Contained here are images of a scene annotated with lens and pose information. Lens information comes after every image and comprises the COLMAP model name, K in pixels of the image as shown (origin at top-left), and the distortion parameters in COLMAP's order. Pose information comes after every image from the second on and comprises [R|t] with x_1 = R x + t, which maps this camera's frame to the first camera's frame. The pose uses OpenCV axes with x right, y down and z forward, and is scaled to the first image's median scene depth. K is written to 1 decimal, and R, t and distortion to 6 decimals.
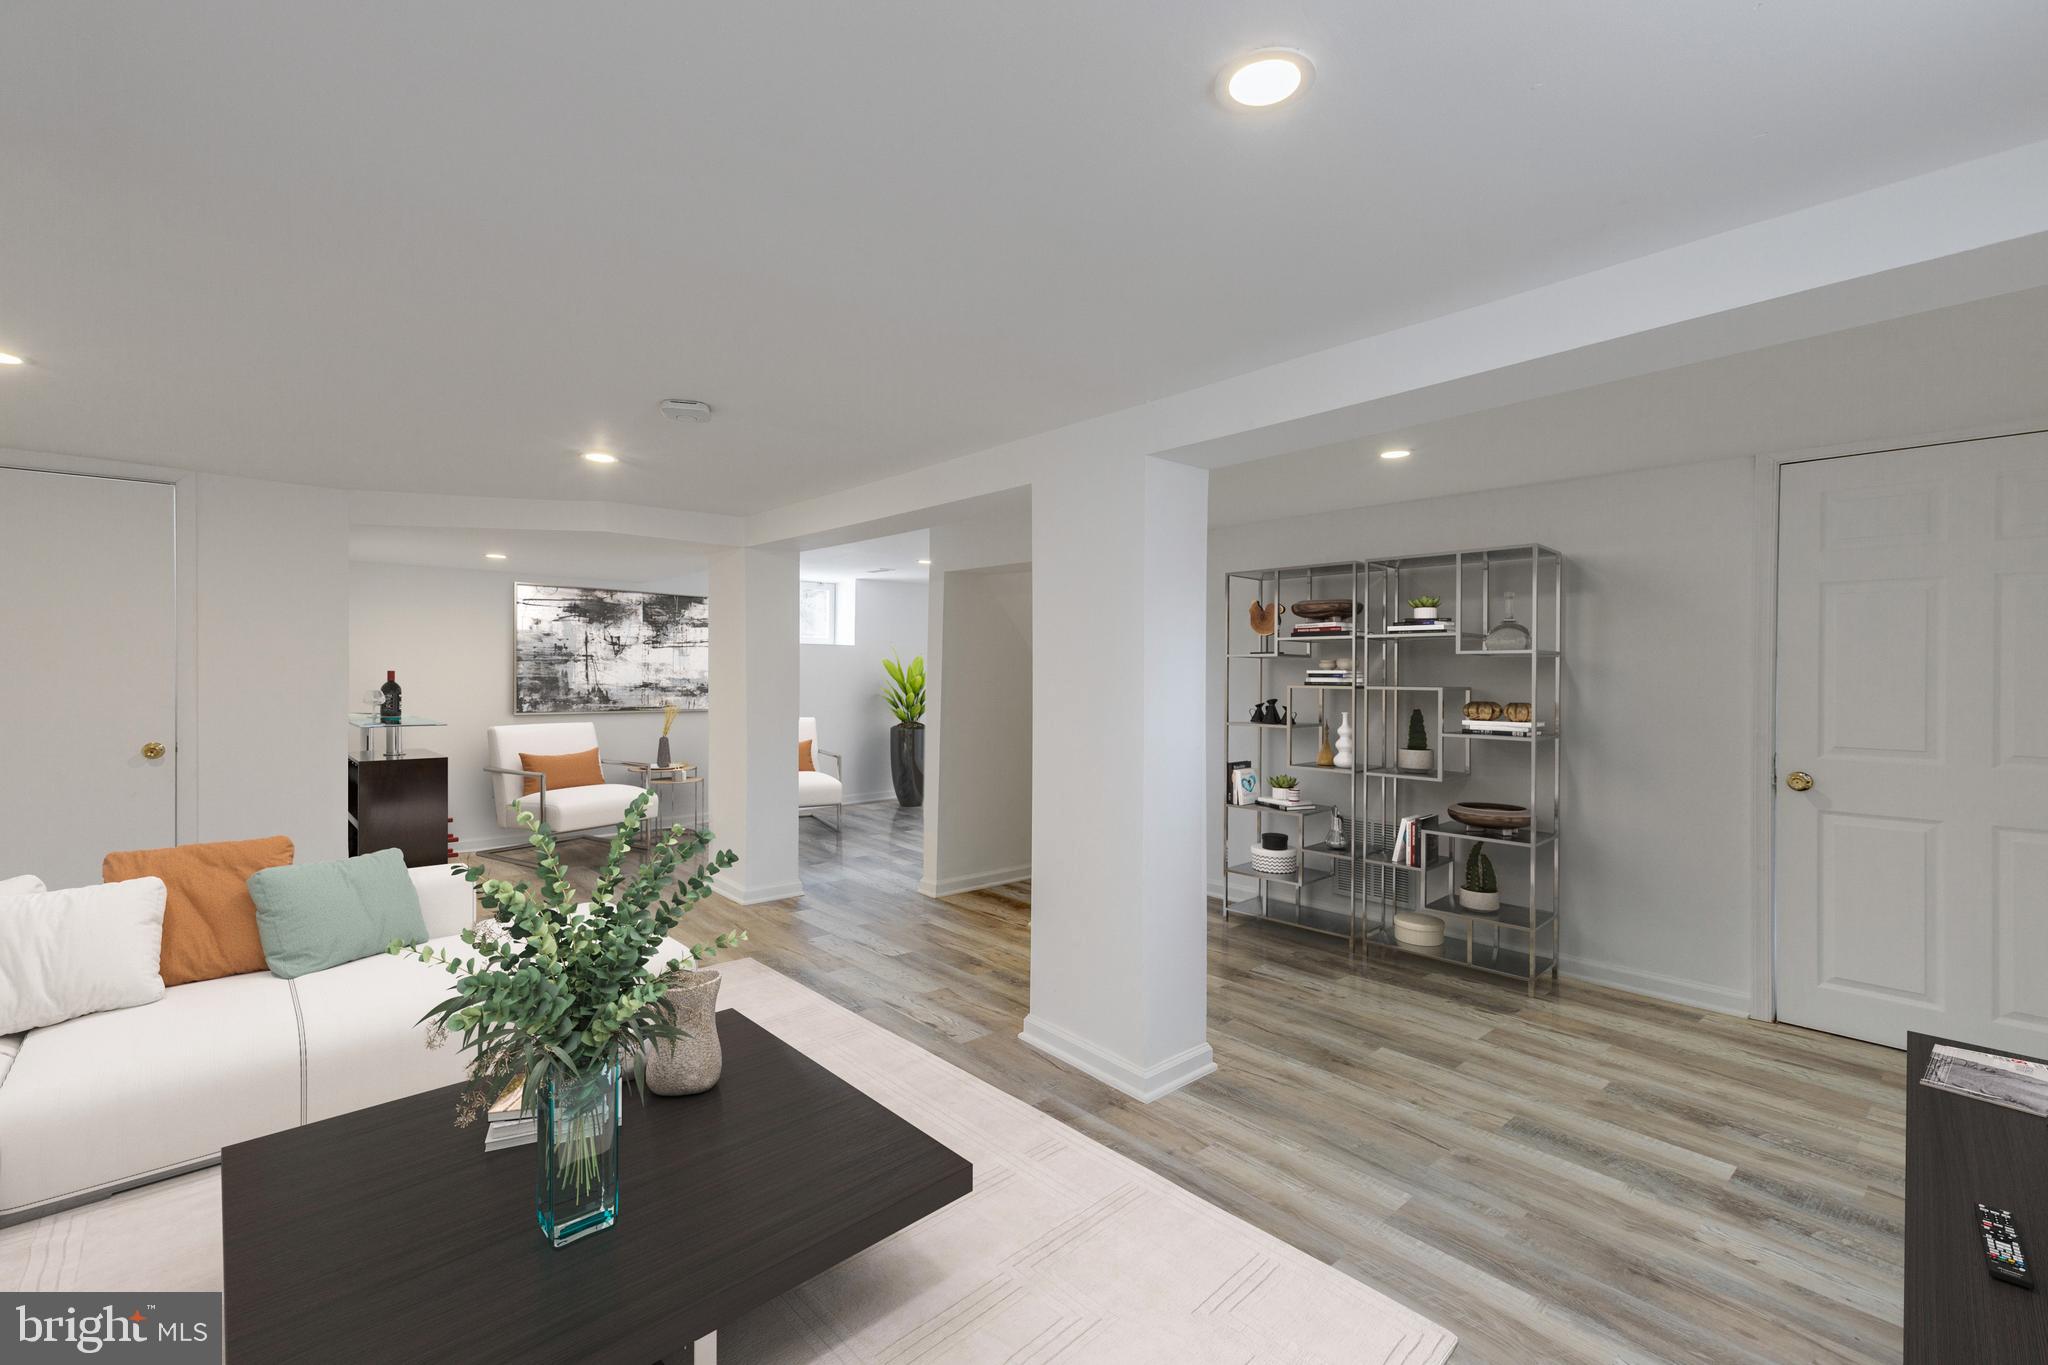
lens RADIAL K [[930.6, 0, 988.2], [0, 930.6, 671.6], [0, 0, 1]] dist [0.022154, 0.000007]
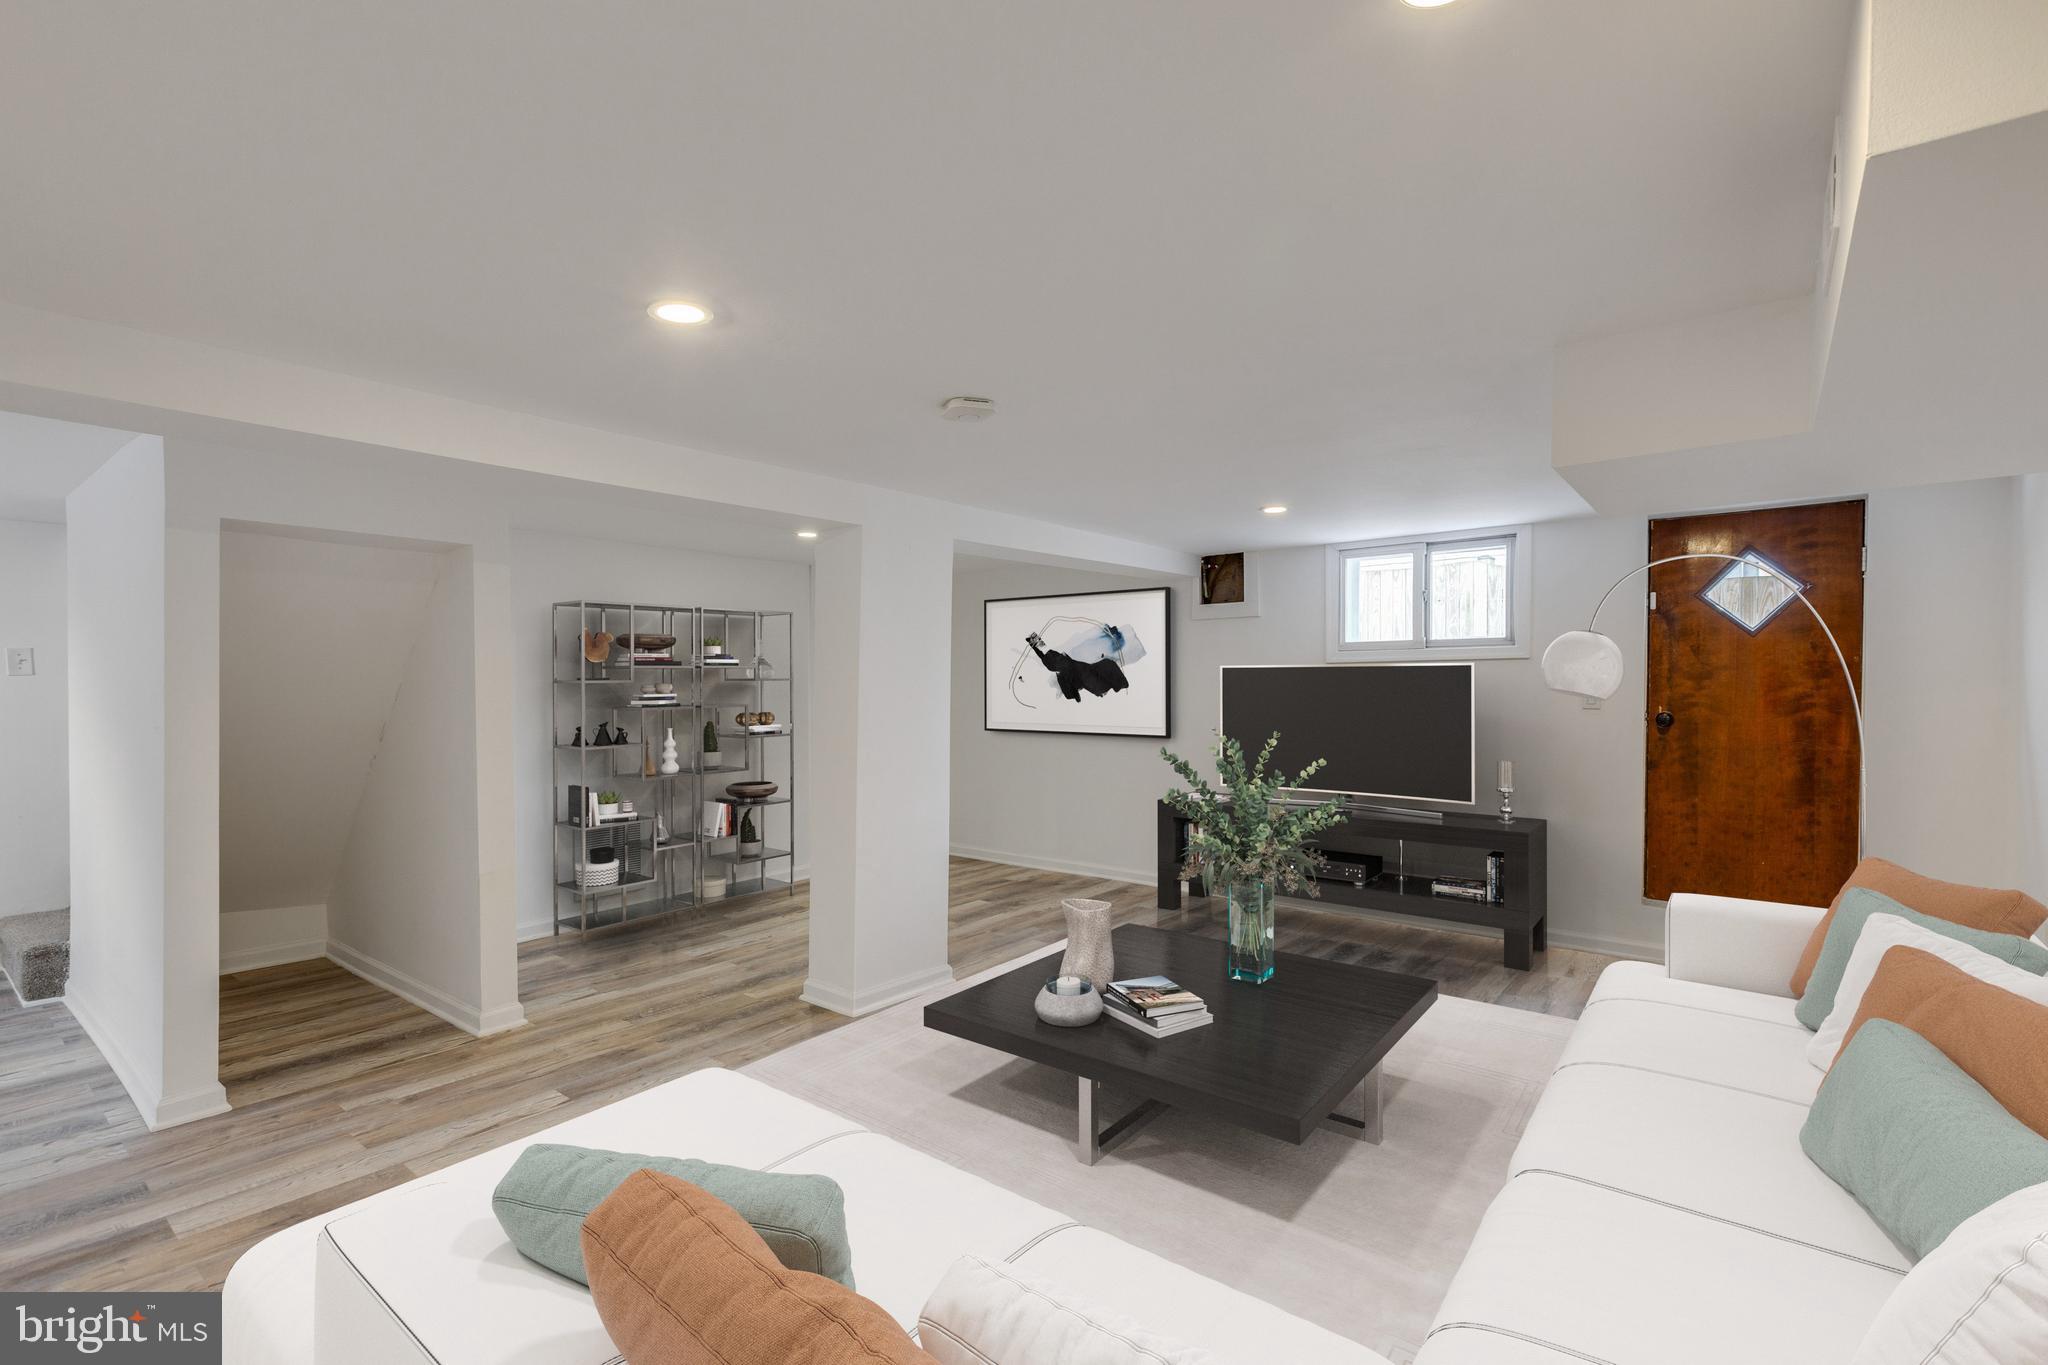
lens RADIAL K [[933.4, 0, 1024.0], [0, 933.4, 682.5], [0, 0, 1]] dist [0.000677, -0.000360]
pose [[-0.199629, -0.003266, 0.979866, -0.965945], [0.014237, 0.999879, 0.006233, -0.018304], [-0.979768, 0.015195, -0.199558, 0.871535]]
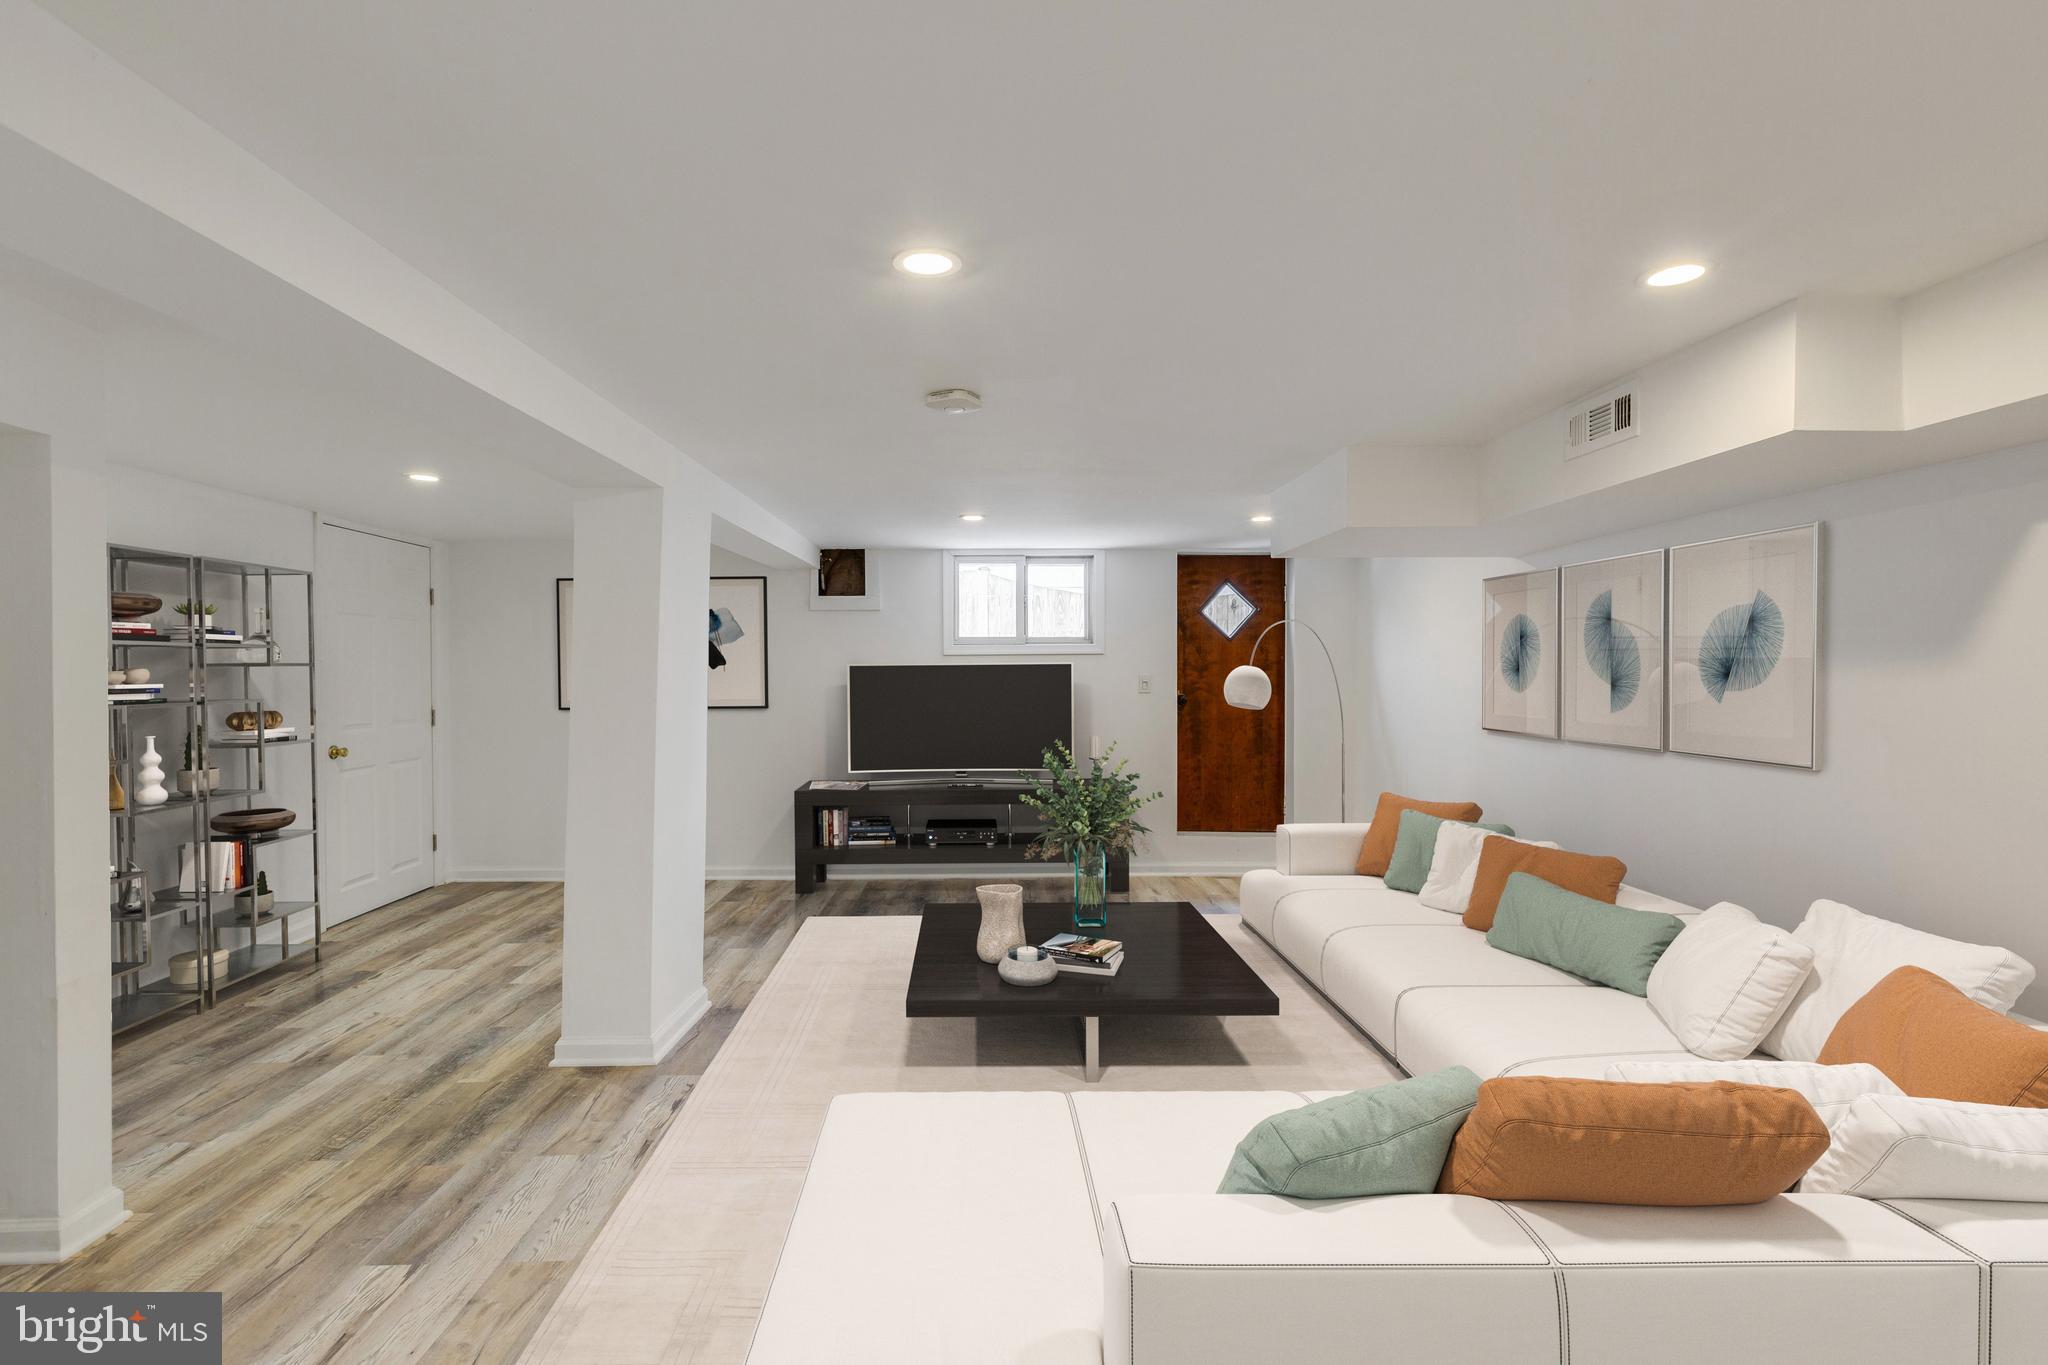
lens RADIAL K [[934.7, 0, 1020.7], [0, 934.7, 625.2], [0, 0, 1]] dist [-0.033394, 0.011881]
pose [[-0.796141, 0.029288, 0.604403, -0.732244], [0.005163, 0.999120, -0.041614, -0.016444], [-0.605090, -0.030010, -0.795591, 1.320561]]
